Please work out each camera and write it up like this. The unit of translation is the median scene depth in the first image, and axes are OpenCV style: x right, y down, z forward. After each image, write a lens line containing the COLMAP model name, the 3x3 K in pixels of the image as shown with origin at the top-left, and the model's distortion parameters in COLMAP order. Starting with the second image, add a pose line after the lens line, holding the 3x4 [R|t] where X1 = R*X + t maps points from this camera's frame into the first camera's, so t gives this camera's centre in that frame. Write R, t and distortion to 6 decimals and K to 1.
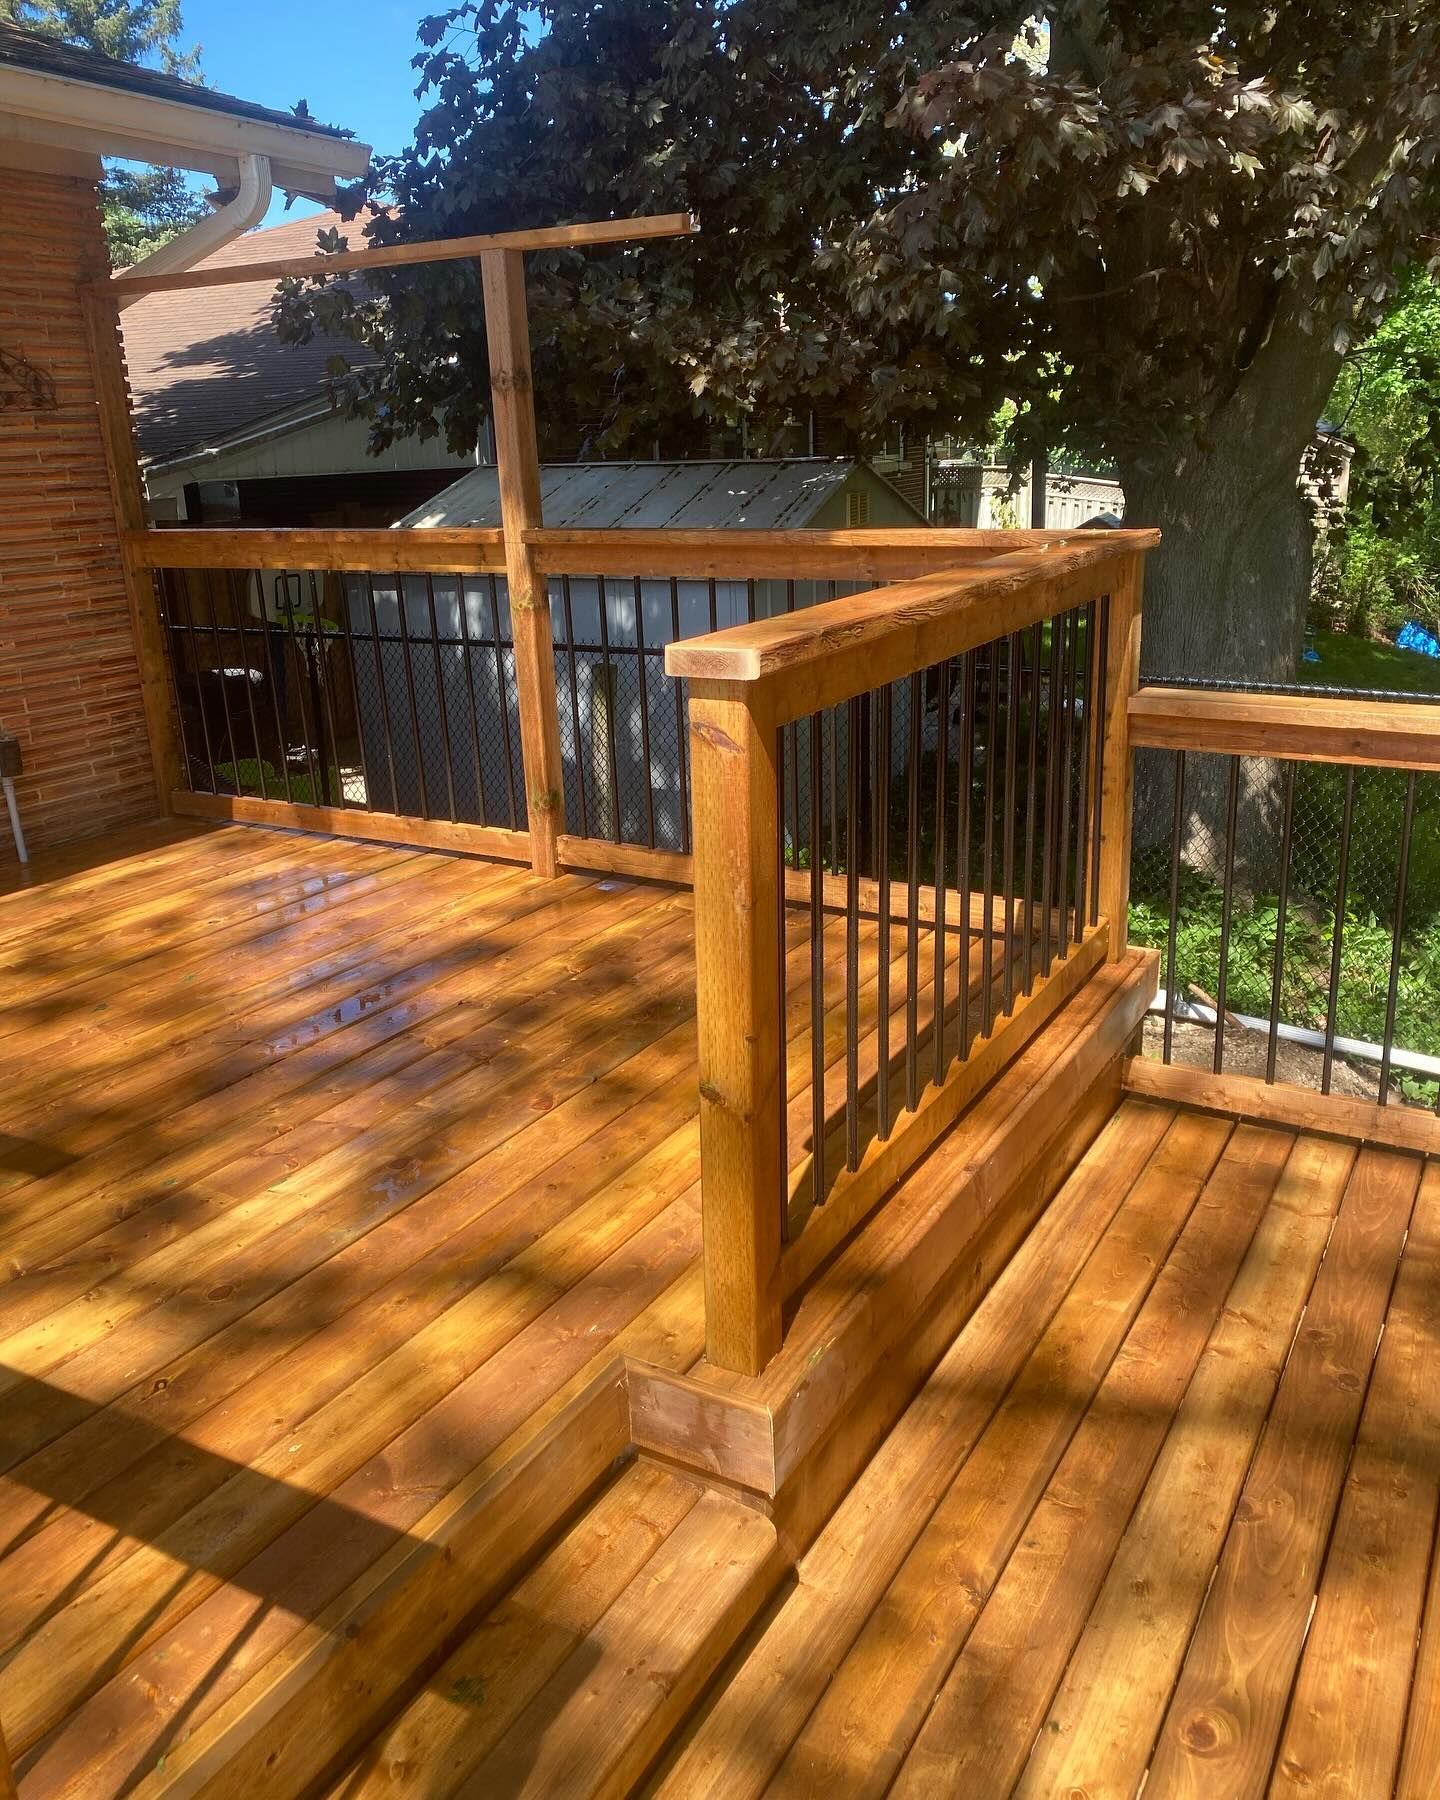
lens RADIAL K [[1454.0, 0, 729.0], [0, 1454.0, 887.7], [0, 0, 1]] dist [0.038972, -0.038472]
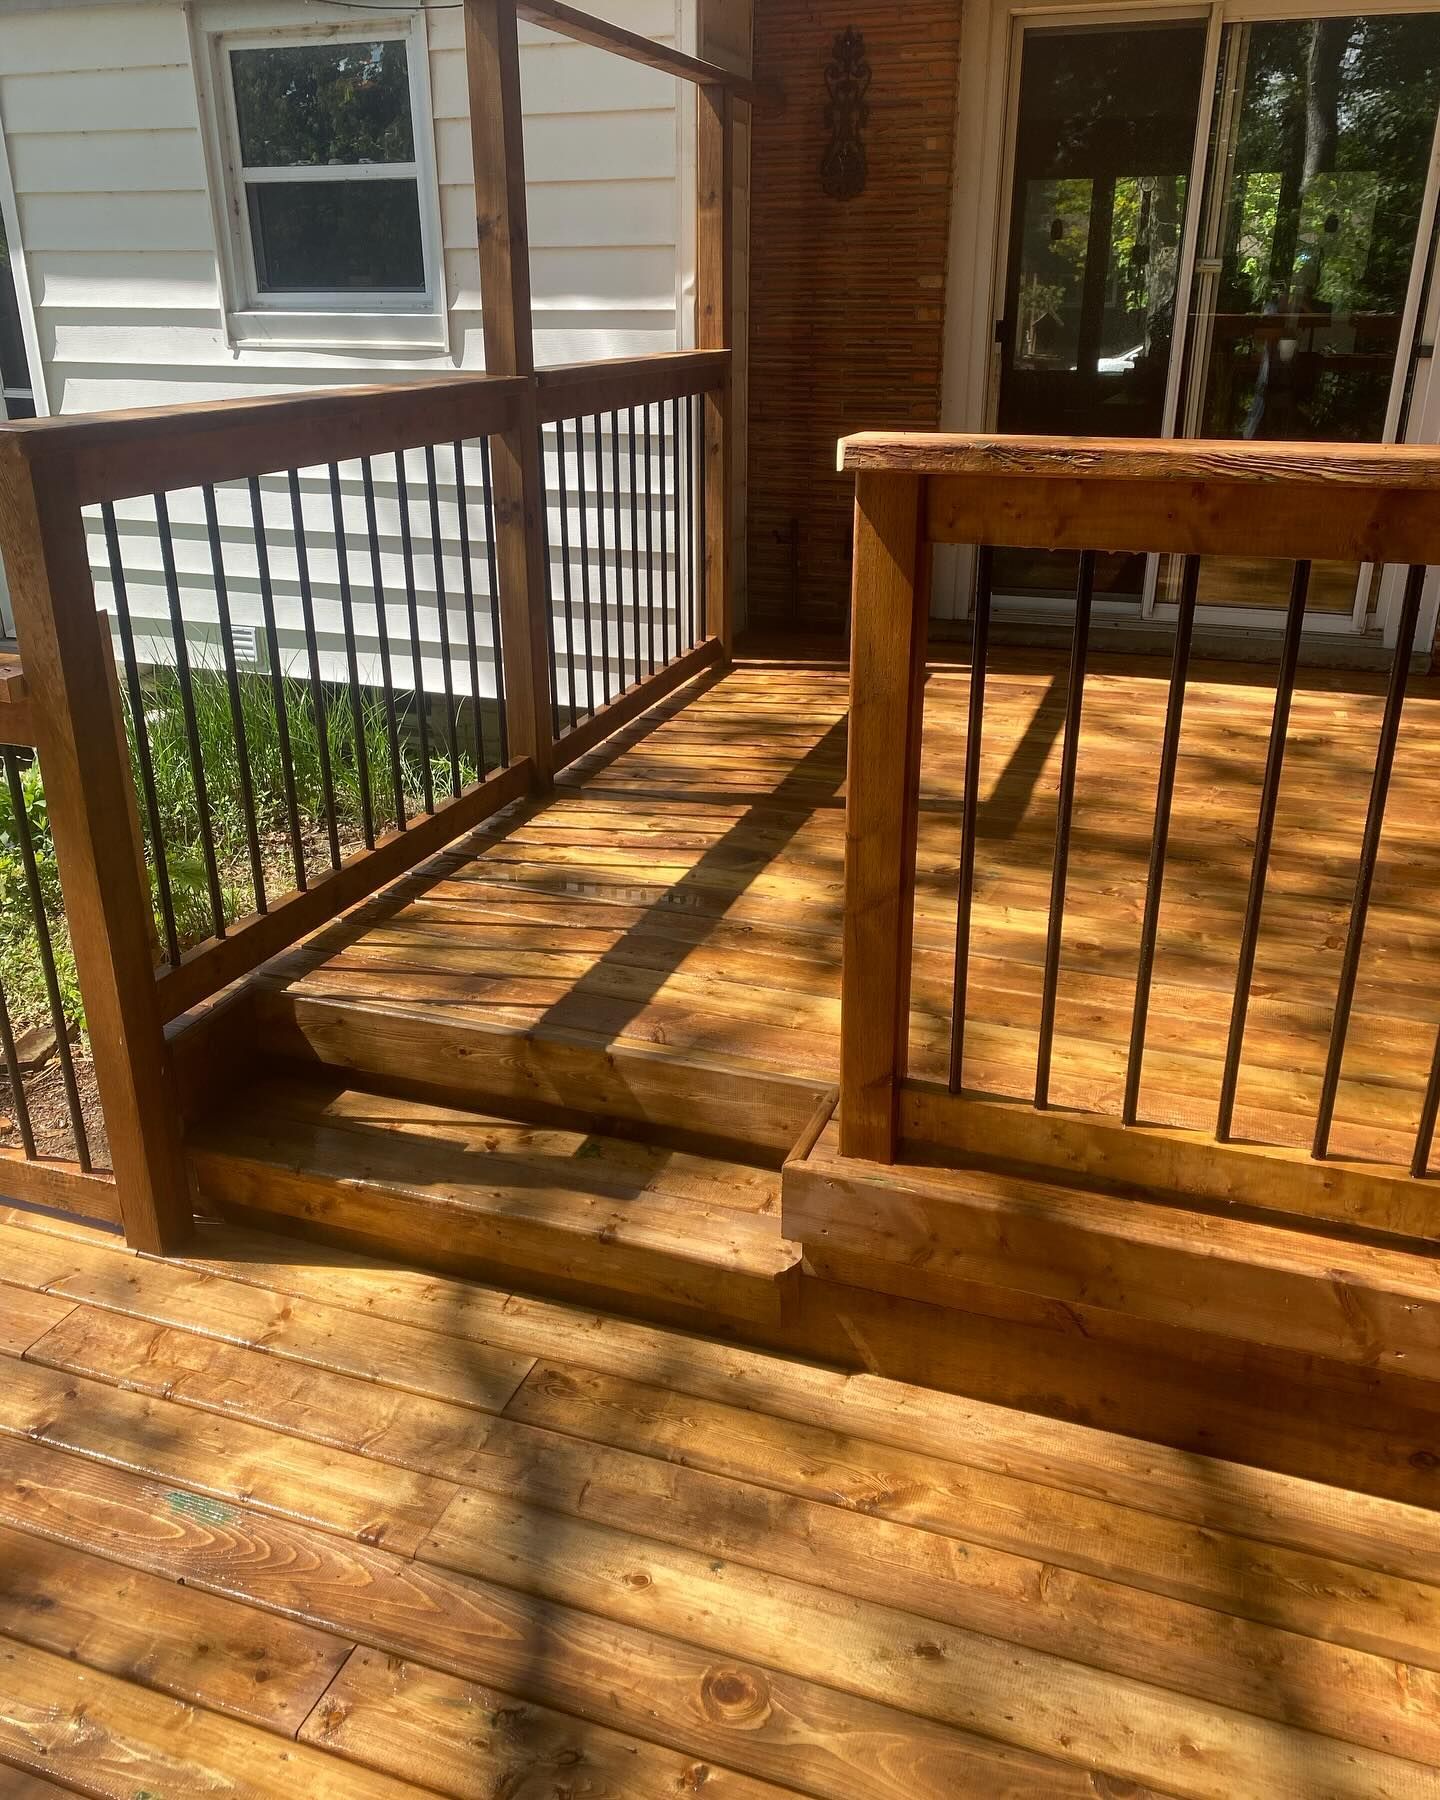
lens RADIAL K [[1454.0, 0, 727.3], [0, 1454.0, 897.5], [0, 0, 1]] dist [0.038972, -0.038472]
pose [[0.169414, 0.401769, -0.899934, 0.661200], [-0.296325, 0.891646, 0.342285, -0.128931], [0.939942, 0.208685, 0.270111, 0.445970]]
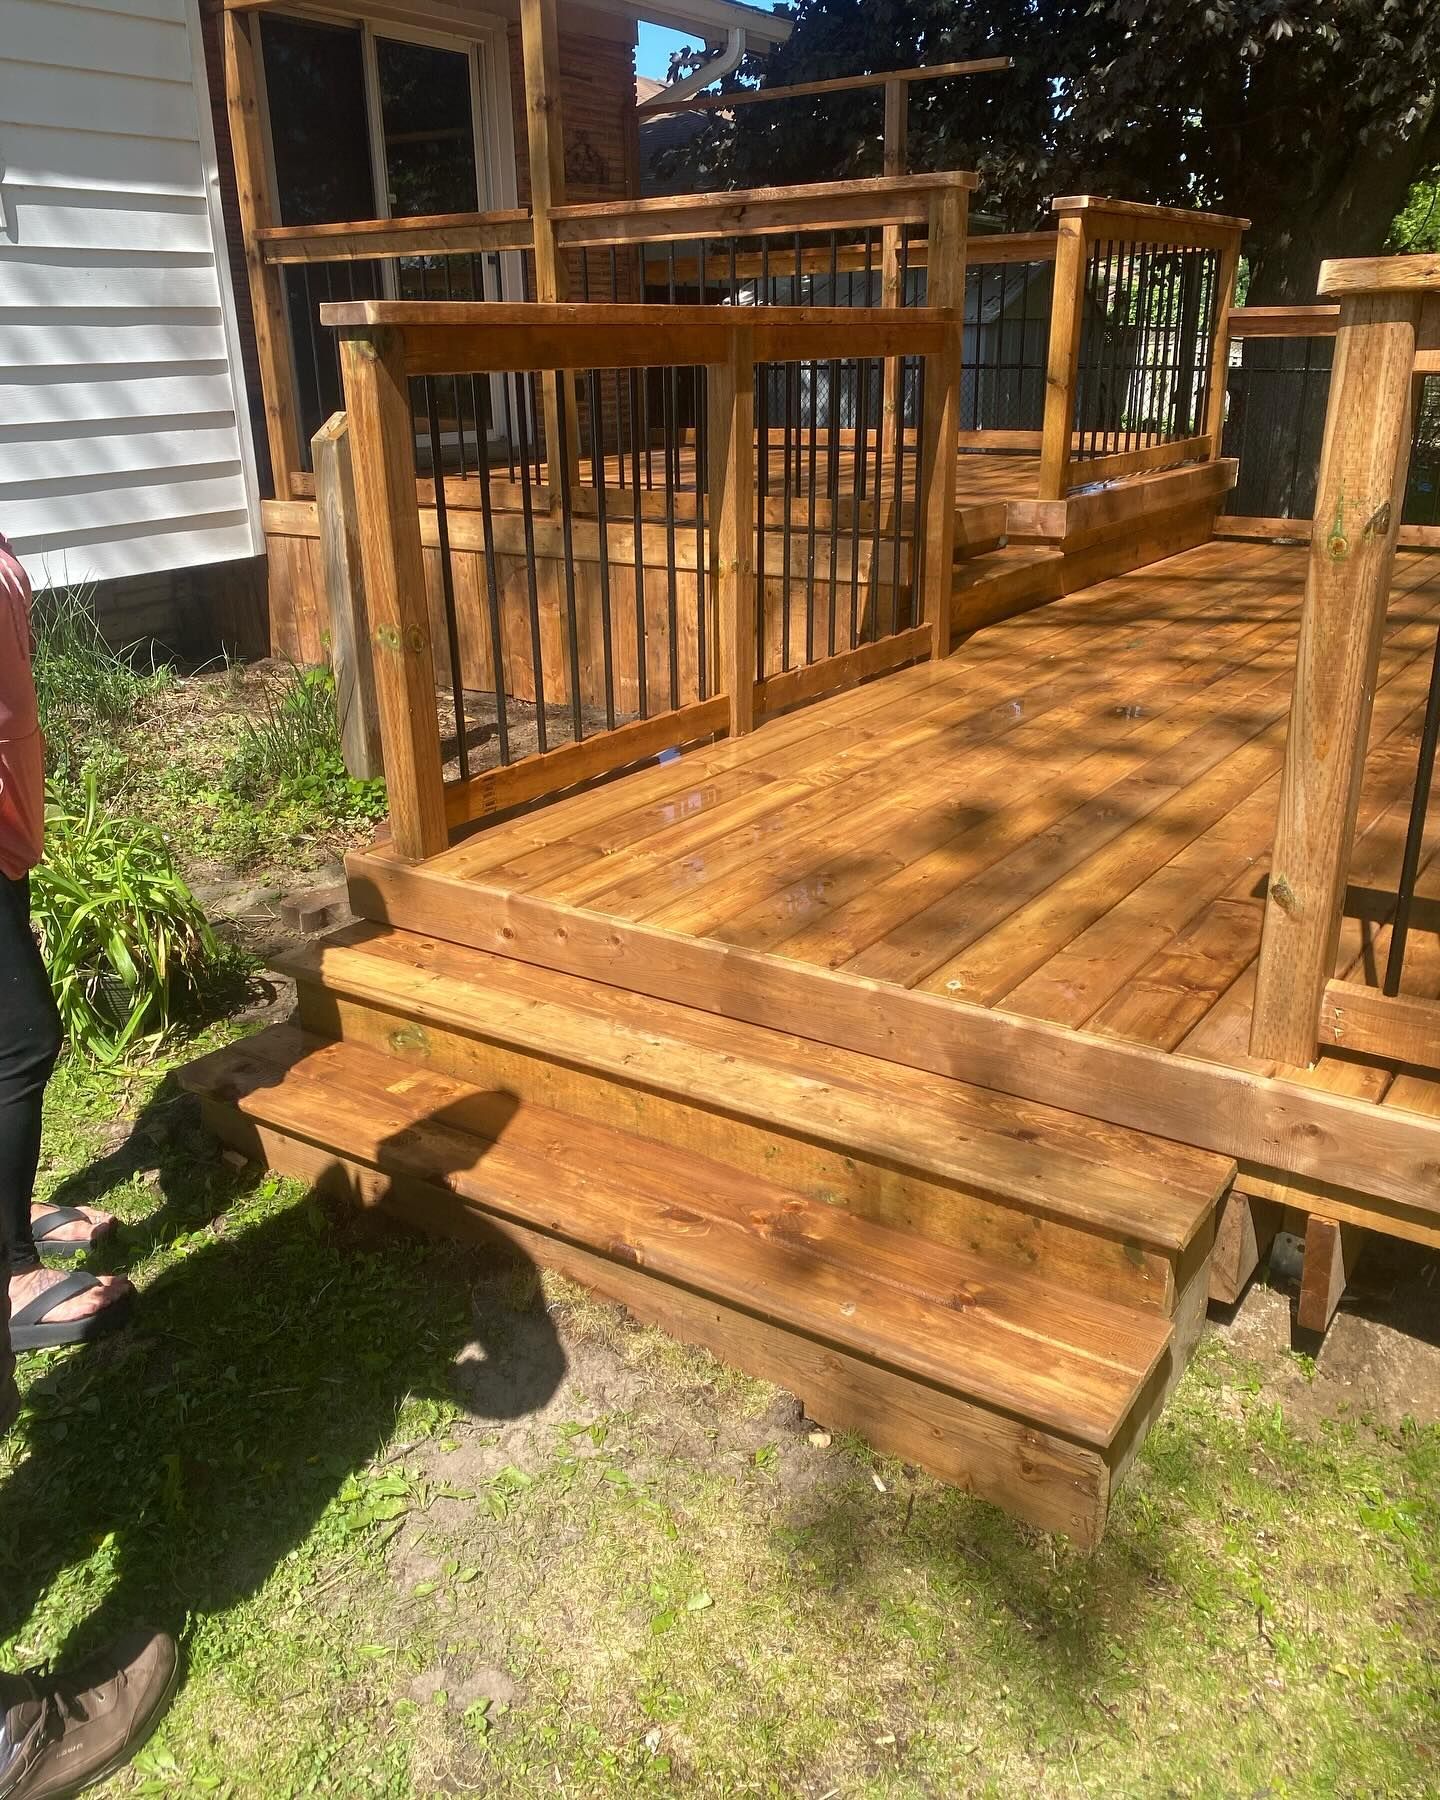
lens RADIAL K [[1454.0, 0, 730.6], [0, 1454.0, 909.0], [0, 0, 1]] dist [0.038972, -0.038472]
pose [[0.996630, 0.049965, -0.065062, -0.272261], [-0.045366, 0.996490, 0.070352, 0.684207], [0.068349, -0.067163, 0.995398, -1.305321]]
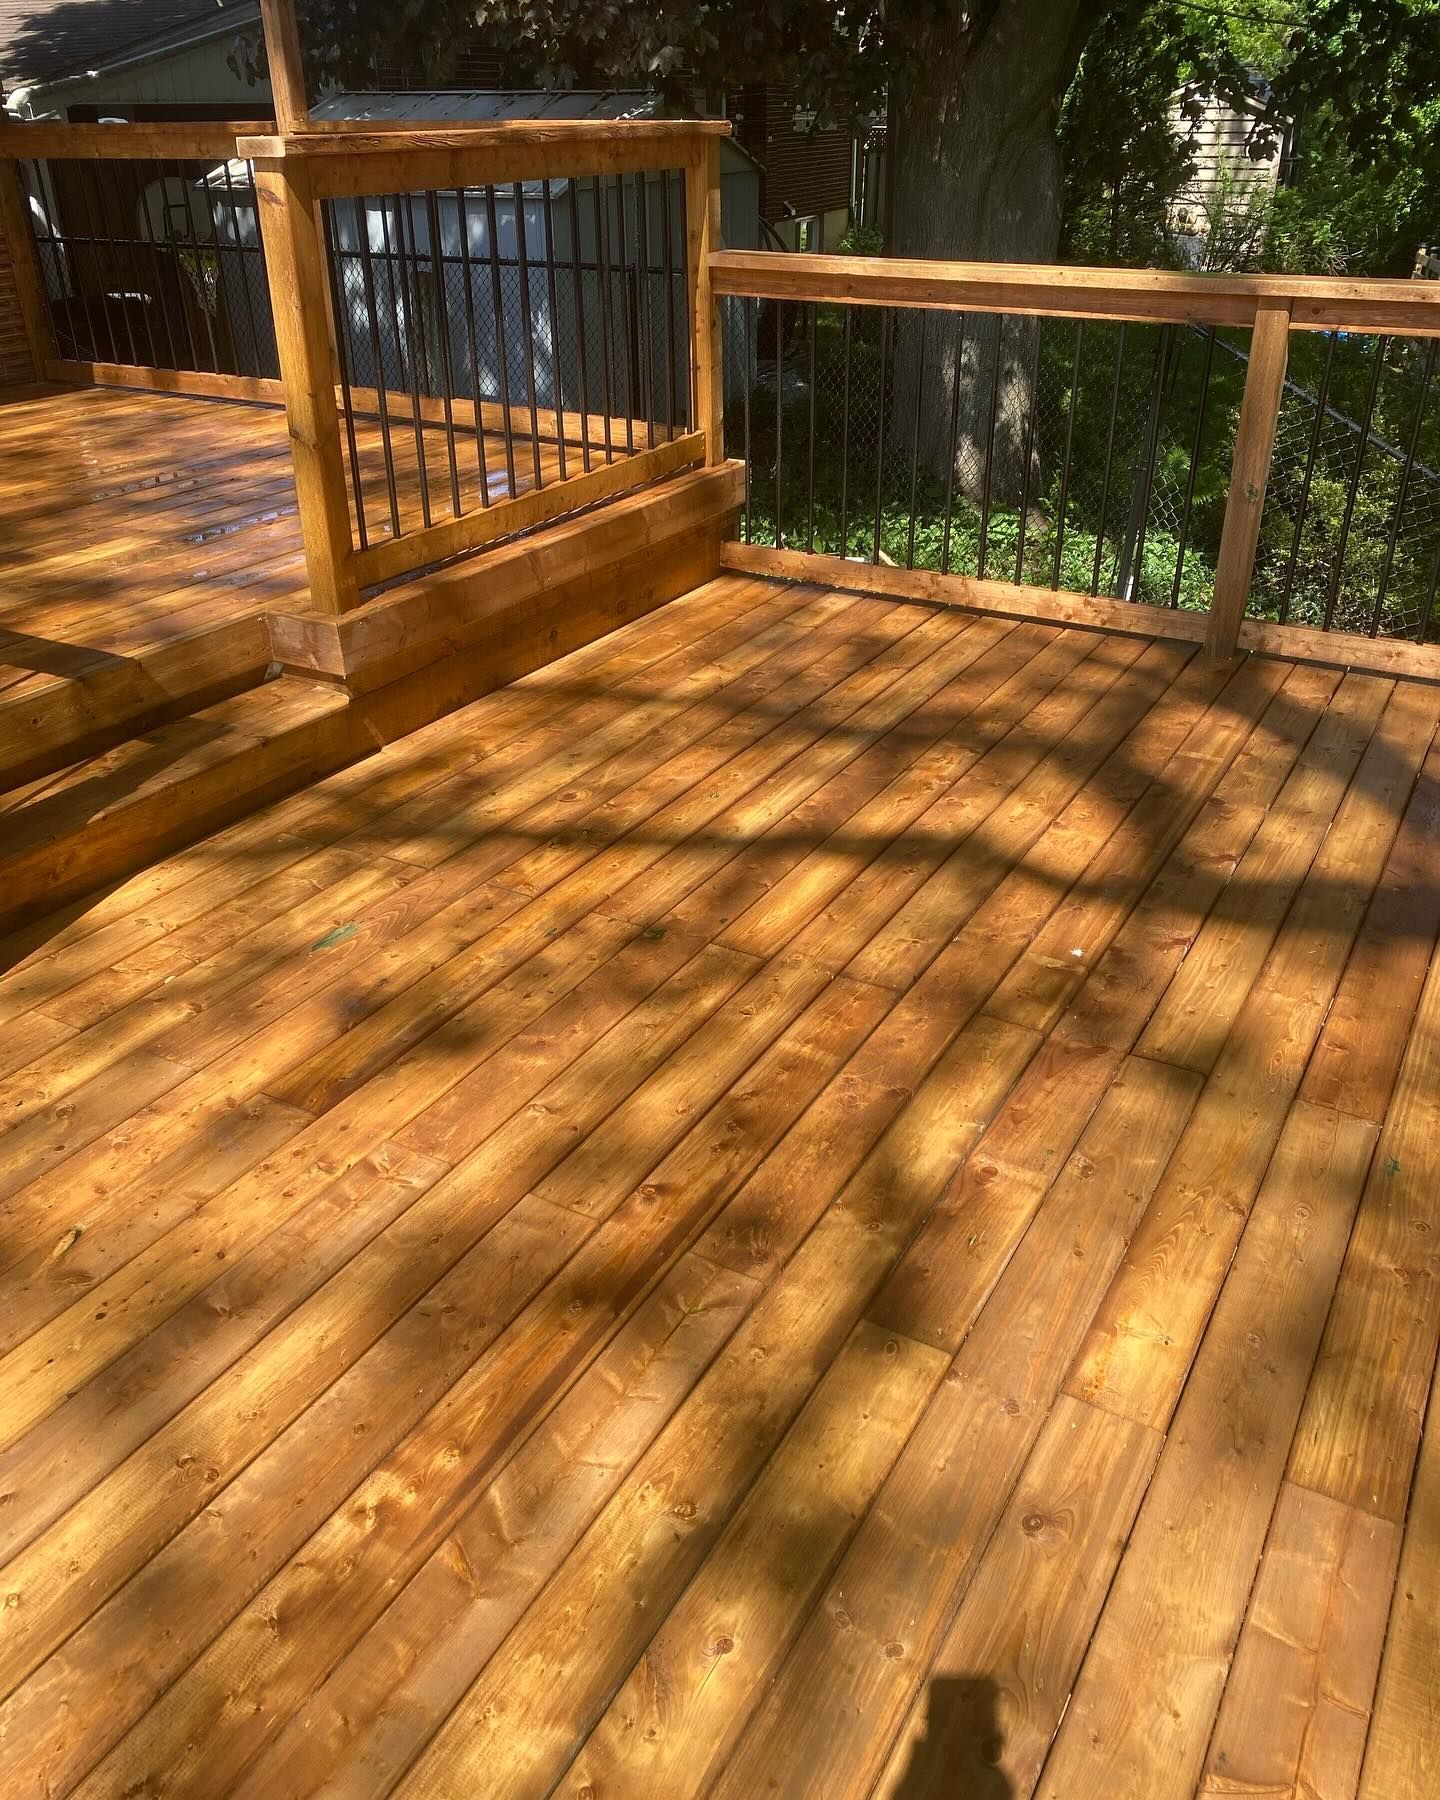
lens RADIAL K [[1454.0, 0, 712.4], [0, 1454.0, 907.1], [0, 0, 1]] dist [0.038972, -0.038472]
pose [[0.999742, 0.020904, 0.008938, 0.338490], [-0.022276, 0.979248, 0.201440, 0.234968], [-0.004541, -0.201587, 0.979460, -0.573807]]
